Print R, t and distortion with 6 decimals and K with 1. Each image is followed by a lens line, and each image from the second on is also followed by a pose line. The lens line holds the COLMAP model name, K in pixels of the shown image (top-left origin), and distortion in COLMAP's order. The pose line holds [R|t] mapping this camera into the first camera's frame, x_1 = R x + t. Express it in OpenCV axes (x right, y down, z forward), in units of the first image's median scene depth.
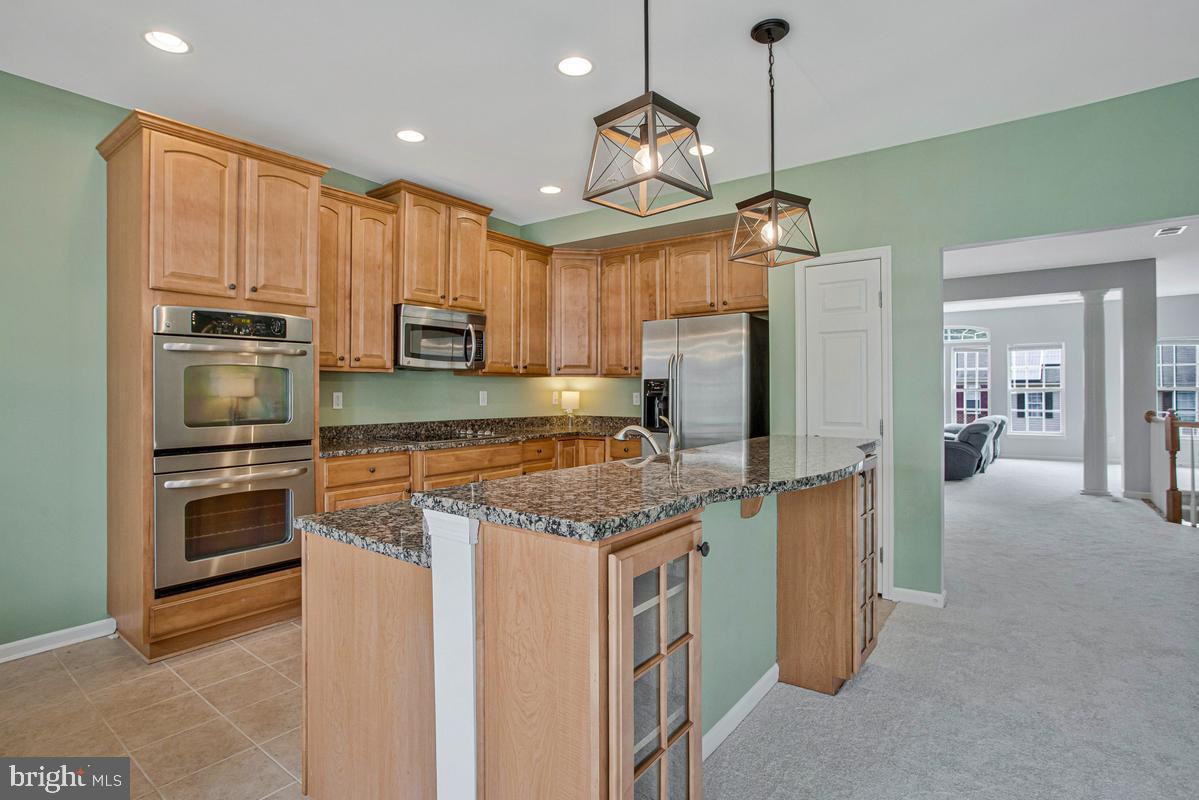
lens RADIAL K [[600.4, 0, 599.5], [0, 600.4, 400.0], [0, 0, 1]] dist [-0.035517, 0.000694]
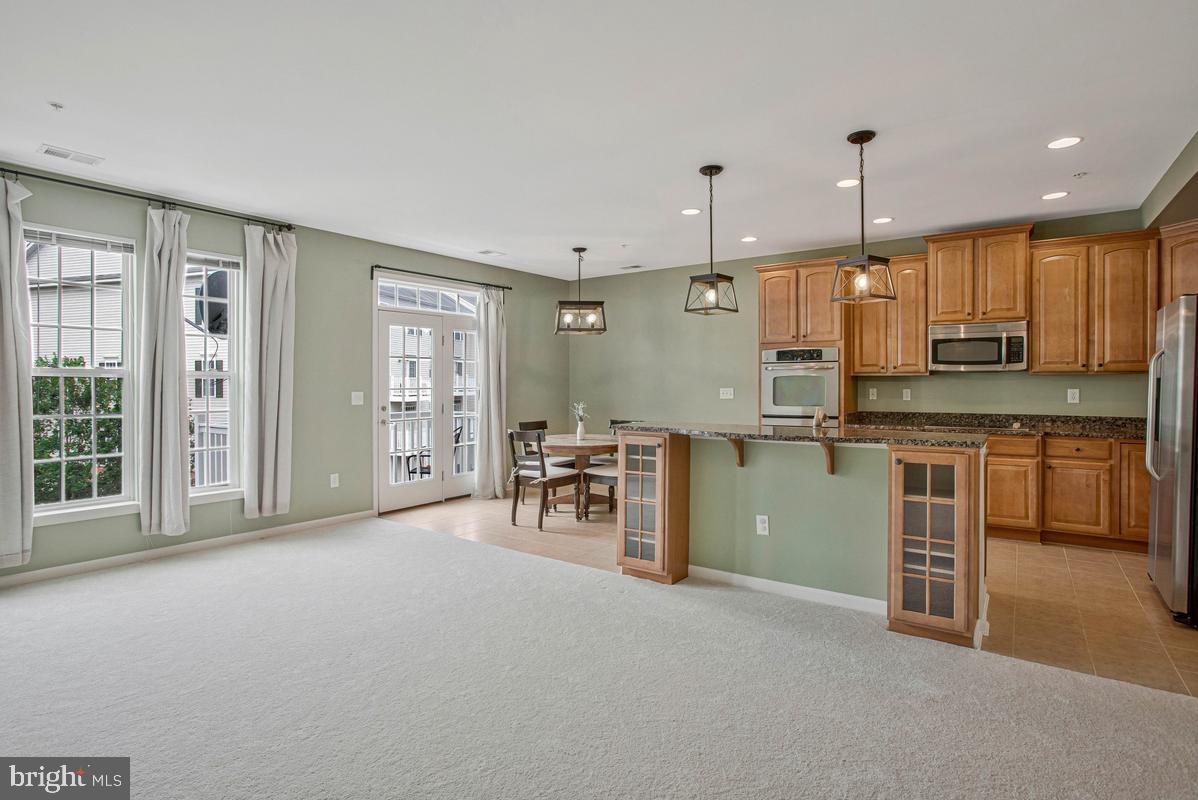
lens RADIAL K [[605.8, 0, 579.9], [0, 605.8, 383.6], [0, 0, 1]] dist [-0.057545, 0.019425]
pose [[0.007858, 0.005552, -0.999954, 1.016220], [-0.011017, 0.999924, 0.005465, -0.025225], [0.999908, 0.010973, 0.007918, 0.185924]]
